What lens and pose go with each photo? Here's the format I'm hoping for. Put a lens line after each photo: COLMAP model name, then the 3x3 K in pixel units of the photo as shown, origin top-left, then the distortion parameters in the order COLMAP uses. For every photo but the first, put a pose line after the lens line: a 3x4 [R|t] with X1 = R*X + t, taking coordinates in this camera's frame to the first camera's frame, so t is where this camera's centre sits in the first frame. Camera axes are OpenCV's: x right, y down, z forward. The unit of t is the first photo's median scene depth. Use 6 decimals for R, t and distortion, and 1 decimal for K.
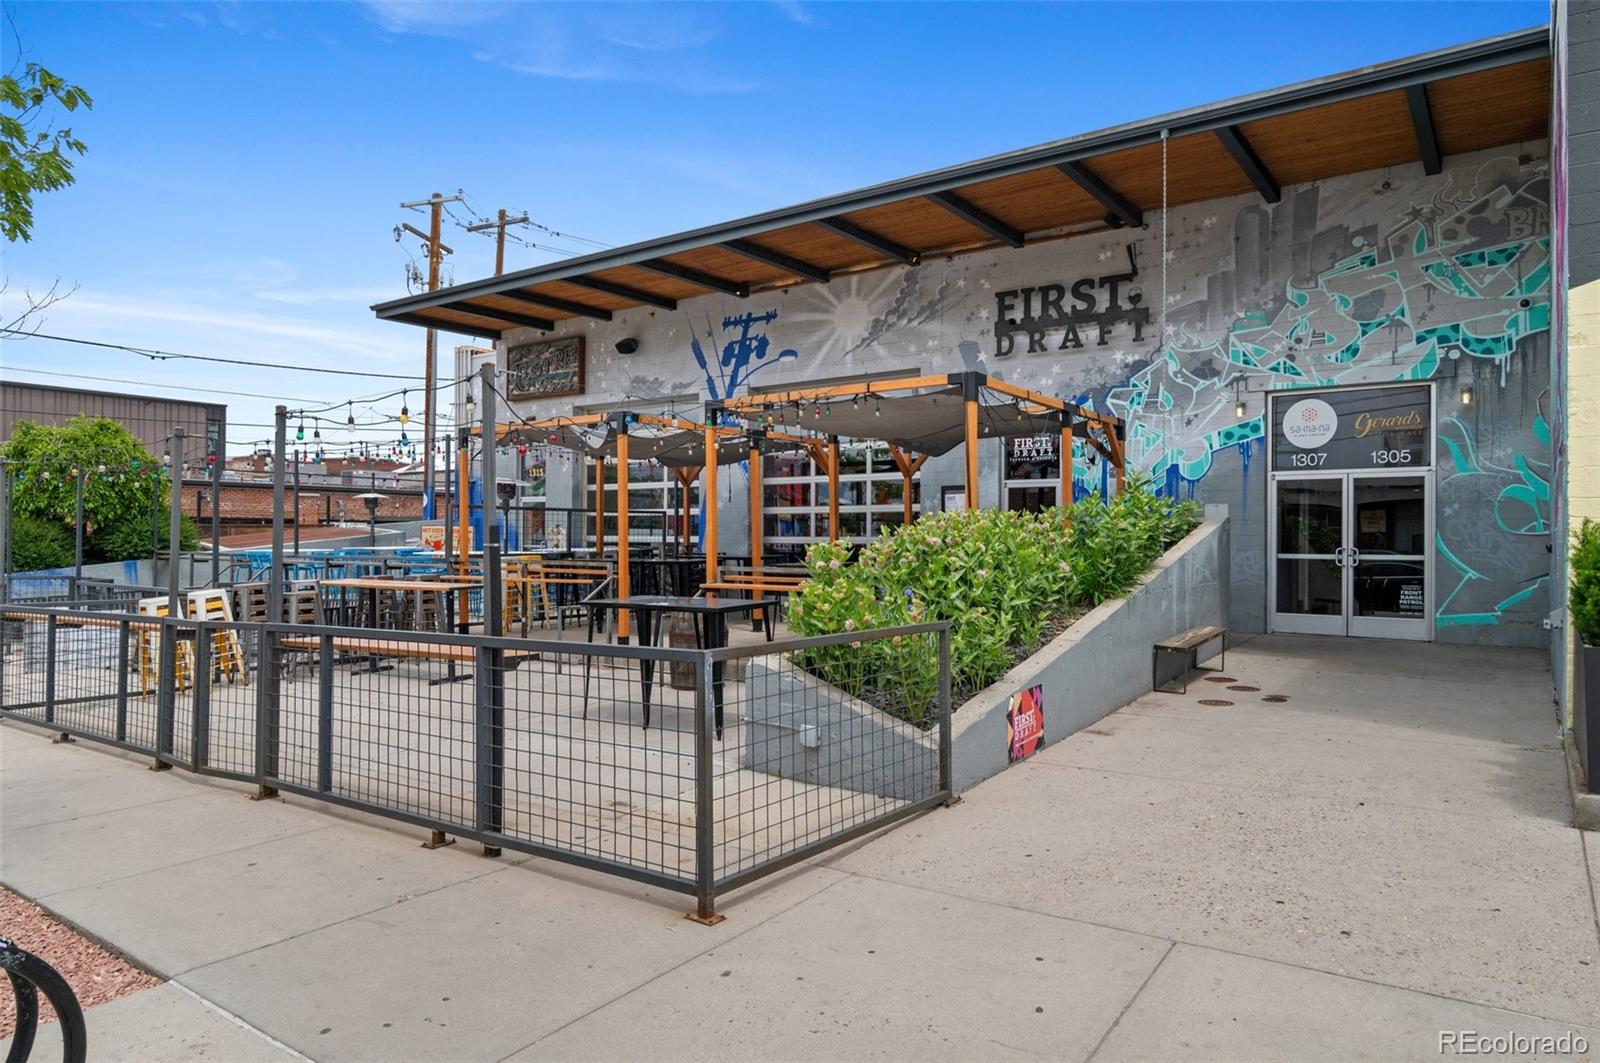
lens RADIAL K [[1012.0, 0, 798.5], [0, 1012.0, 537.2], [0, 0, 1]] dist [-0.002045, 0.000867]
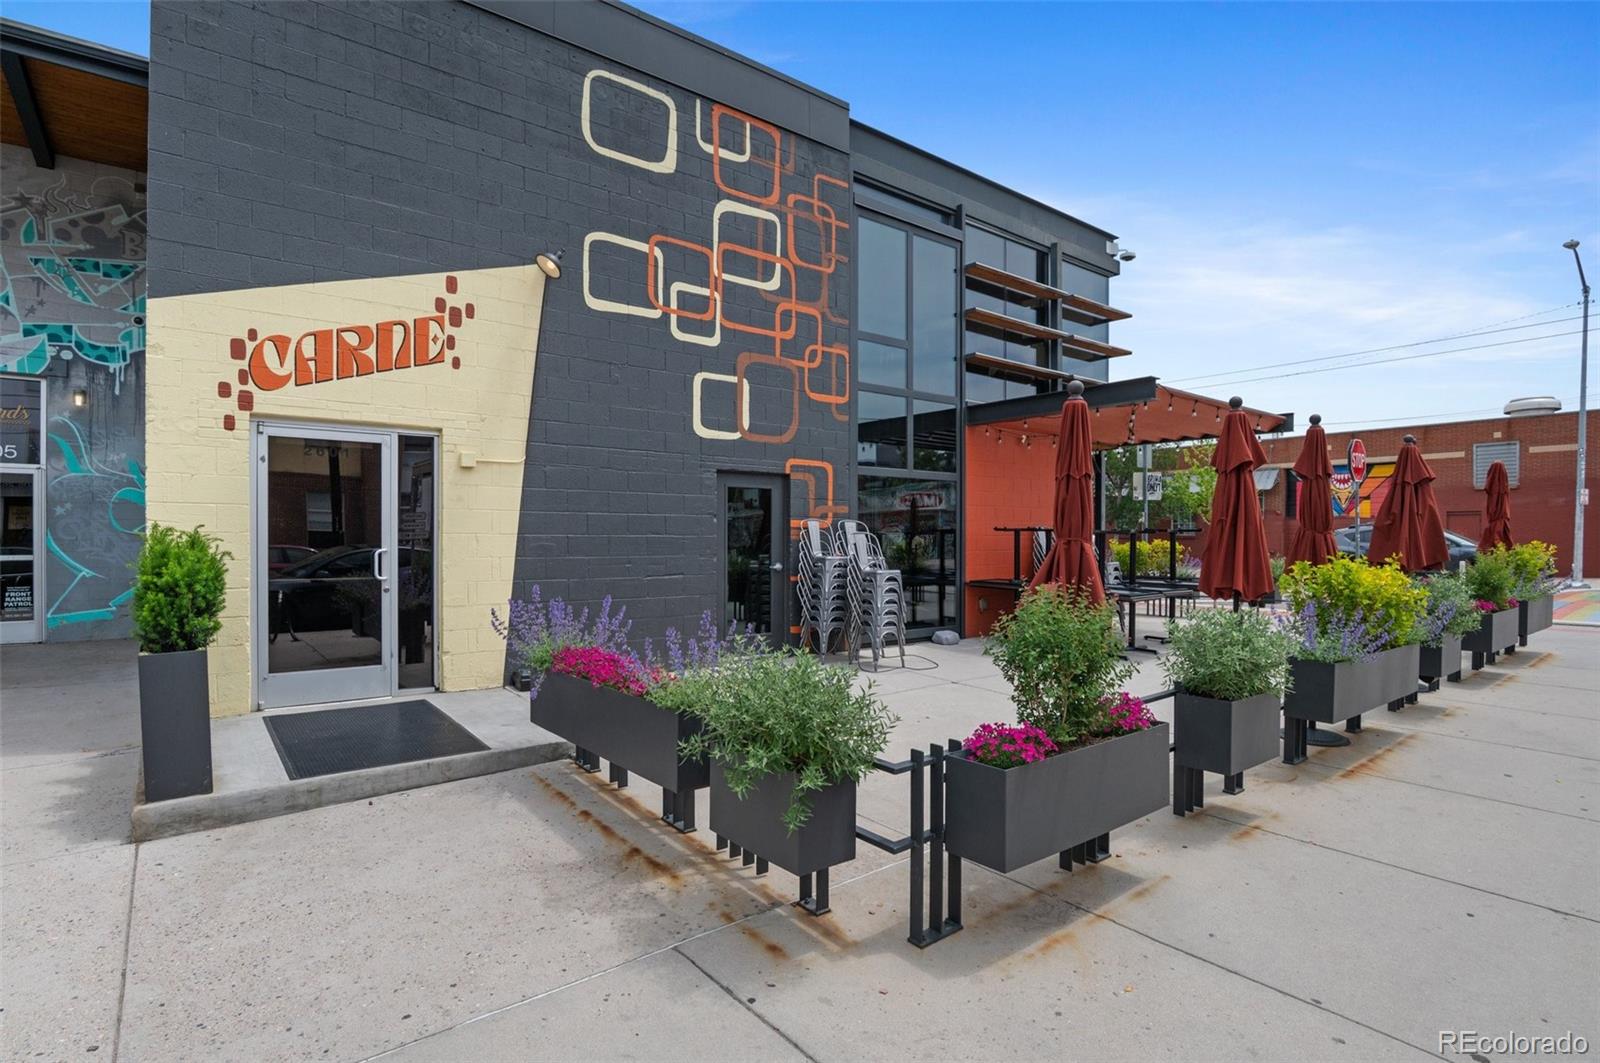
lens RADIAL K [[793.2, 0, 798.7], [0, 793.2, 538.3], [0, 0, 1]] dist [-0.023798, -0.000819]
pose [[0.277719, -0.003638, 0.960656, 0.110857], [-0.003672, 0.999982, 0.004848, -0.004921], [-0.960655, -0.004874, 0.277700, 0.086315]]
